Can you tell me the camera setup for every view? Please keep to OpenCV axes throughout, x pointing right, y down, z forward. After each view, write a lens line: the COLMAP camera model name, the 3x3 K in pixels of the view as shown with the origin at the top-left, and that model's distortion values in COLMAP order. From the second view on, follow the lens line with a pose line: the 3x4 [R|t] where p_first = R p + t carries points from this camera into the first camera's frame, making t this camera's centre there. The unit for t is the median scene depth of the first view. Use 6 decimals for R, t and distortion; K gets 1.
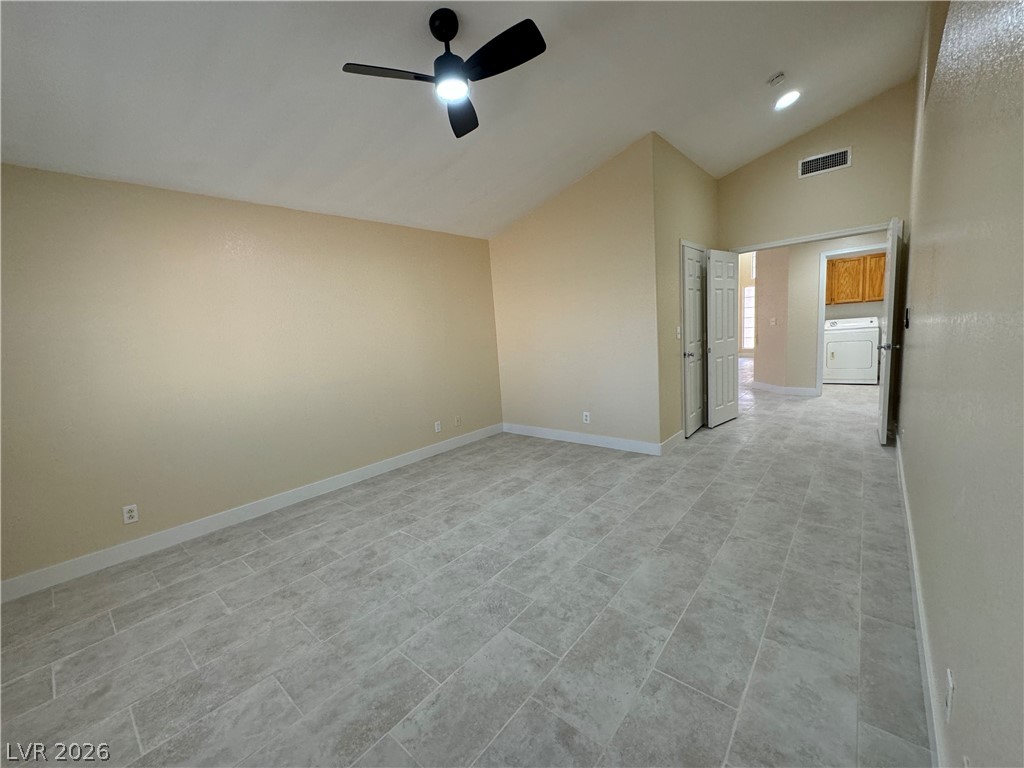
lens RADIAL K [[409.9, 0, 511.3], [0, 409.9, 385.9], [0, 0, 1]] dist [-0.000019, 0.000721]
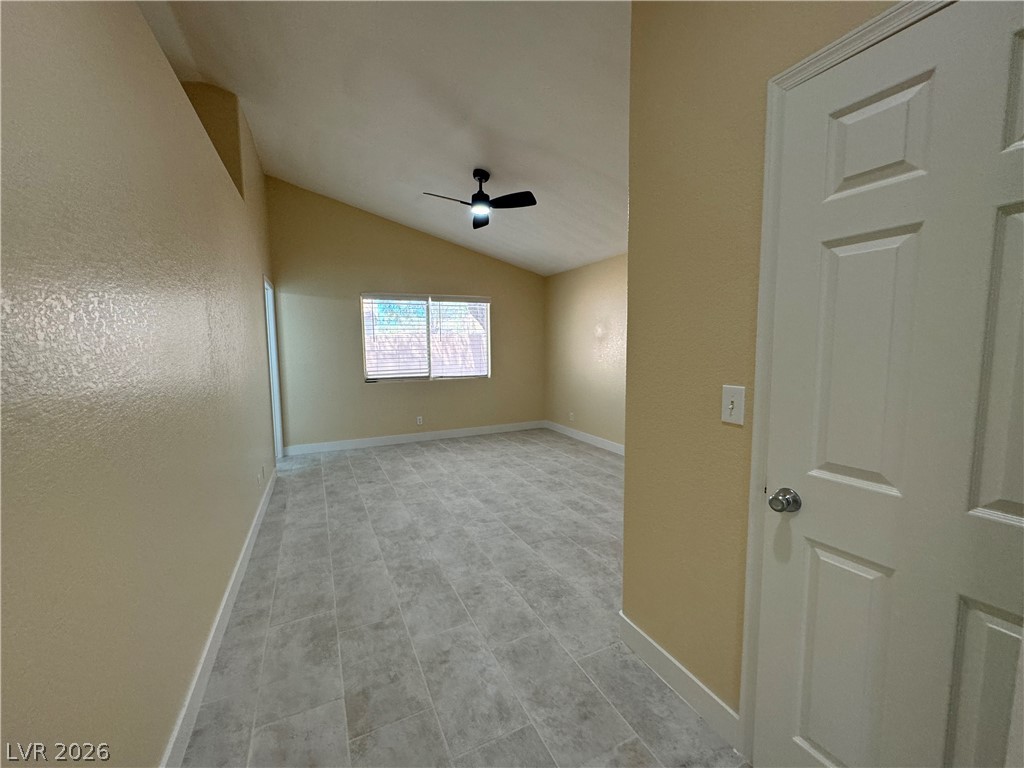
lens RADIAL K [[409.9, 0, 509.6], [0, 409.9, 384.6], [0, 0, 1]] dist [-0.000019, 0.000721]
pose [[-0.403036, 0.163333, -0.900491, 1.225267], [-0.084387, 0.973121, 0.214276, -0.316430], [0.911285, 0.162351, -0.378420, 1.553839]]
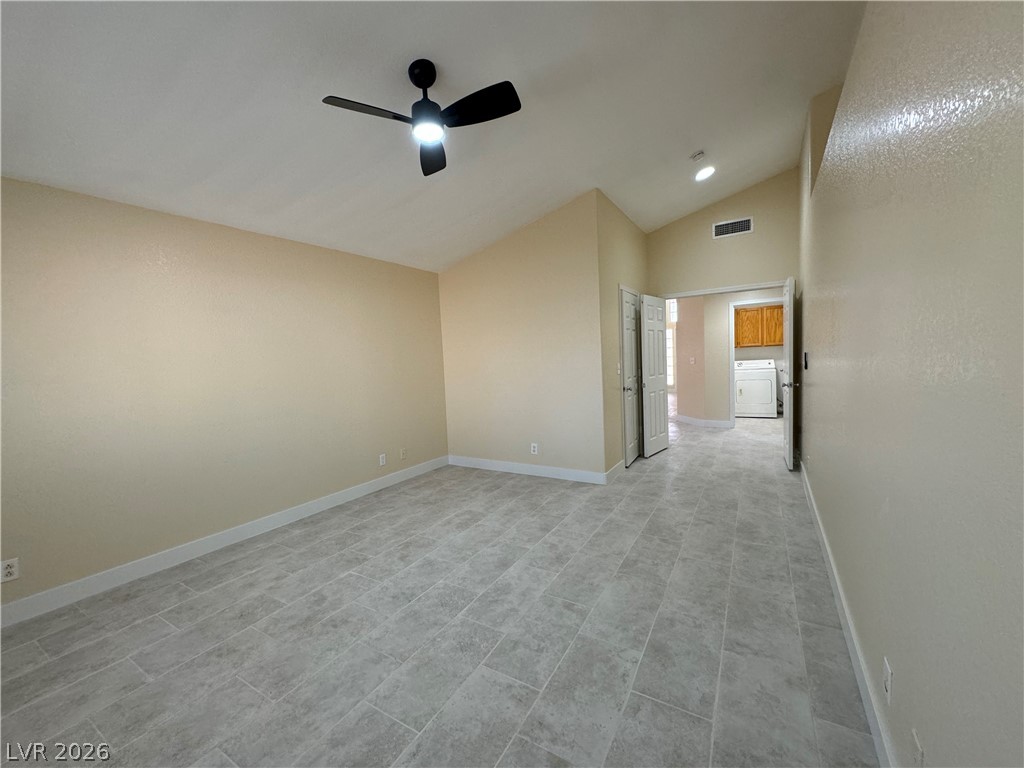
lens RADIAL K [[409.9, 0, 512.1], [0, 409.9, 385.6], [0, 0, 1]] dist [-0.000019, 0.000721]
pose [[0.985306, 0.017270, 0.169924, -0.082196], [-0.003277, 0.996603, -0.082288, 0.007945], [-0.170768, 0.080522, 0.982015, -0.012164]]
